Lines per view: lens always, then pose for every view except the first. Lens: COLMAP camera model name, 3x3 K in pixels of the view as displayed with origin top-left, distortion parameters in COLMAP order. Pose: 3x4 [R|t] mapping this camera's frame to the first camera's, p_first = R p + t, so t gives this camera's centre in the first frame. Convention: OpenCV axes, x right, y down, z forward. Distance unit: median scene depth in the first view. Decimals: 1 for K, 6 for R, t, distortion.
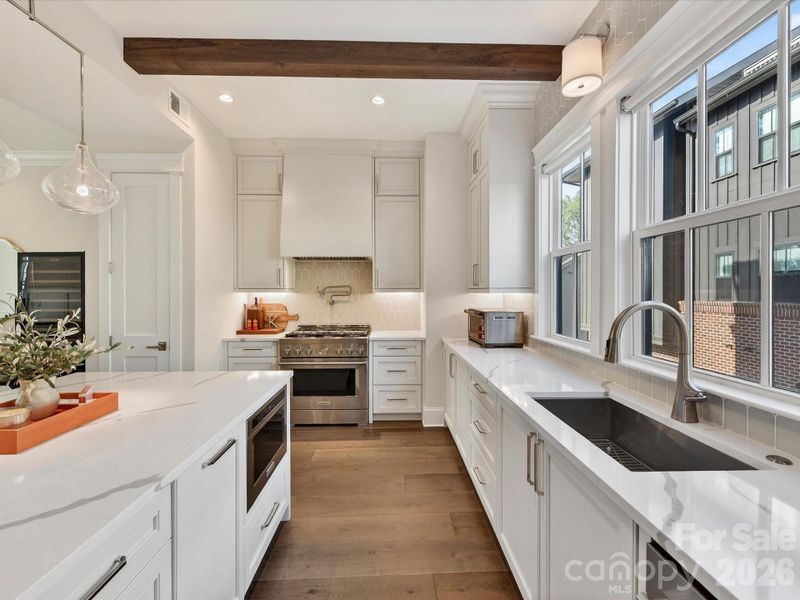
lens RADIAL K [[359.4, 0, 399.2], [0, 359.4, 296.9], [0, 0, 1]] dist [0.000781, 0.000079]
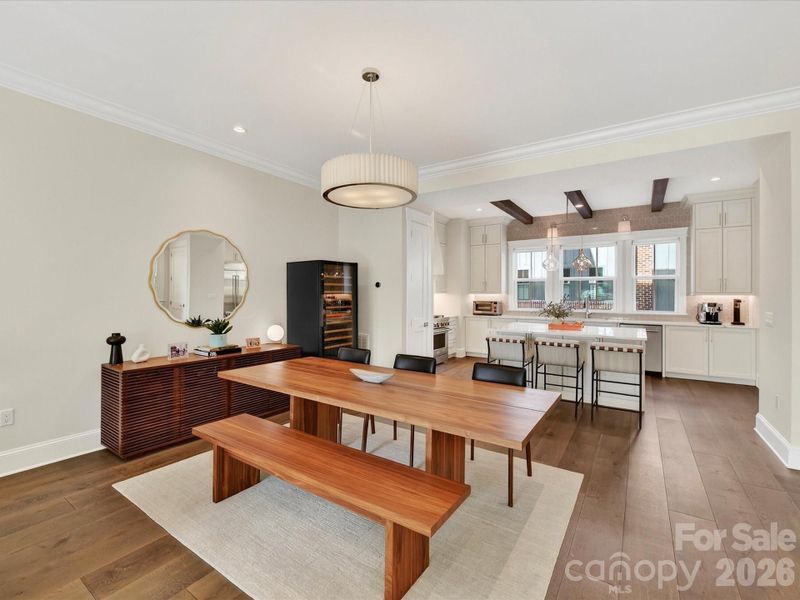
lens RADIAL K [[362.0, 0, 399.5], [0, 362.0, 289.3], [0, 0, 1]] dist [-0.003224, -0.000695]
pose [[0.573712, 0.012357, 0.818964, -1.854457], [0.004566, 0.999822, -0.018285, -0.000086], [-0.819045, 0.014230, 0.573553, 0.084758]]
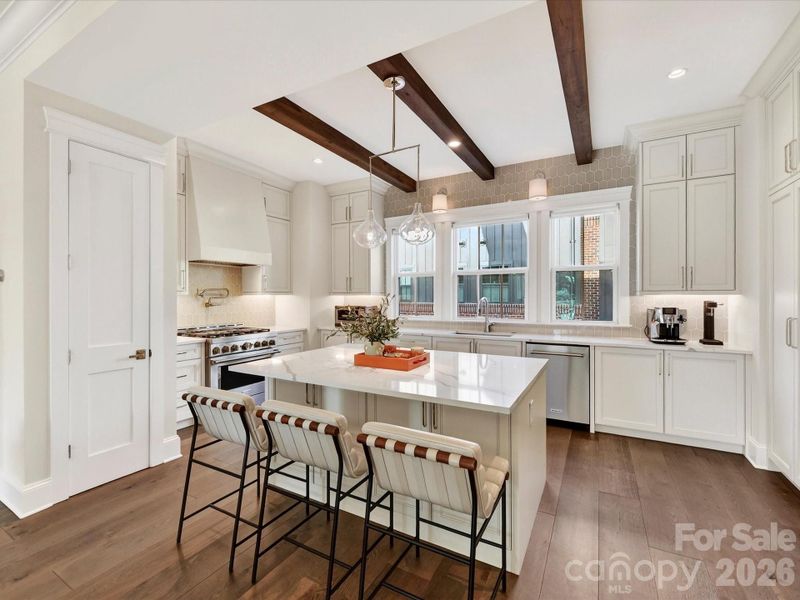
lens RADIAL K [[363.2, 0, 396.1], [0, 363.2, 293.0], [0, 0, 1]] dist [0.001239, 0.000433]
pose [[0.511484, 0.008346, 0.859252, -0.960602], [0.010779, 0.999812, -0.016128, 0.006207], [-0.859225, 0.017511, 0.511298, -0.001300]]
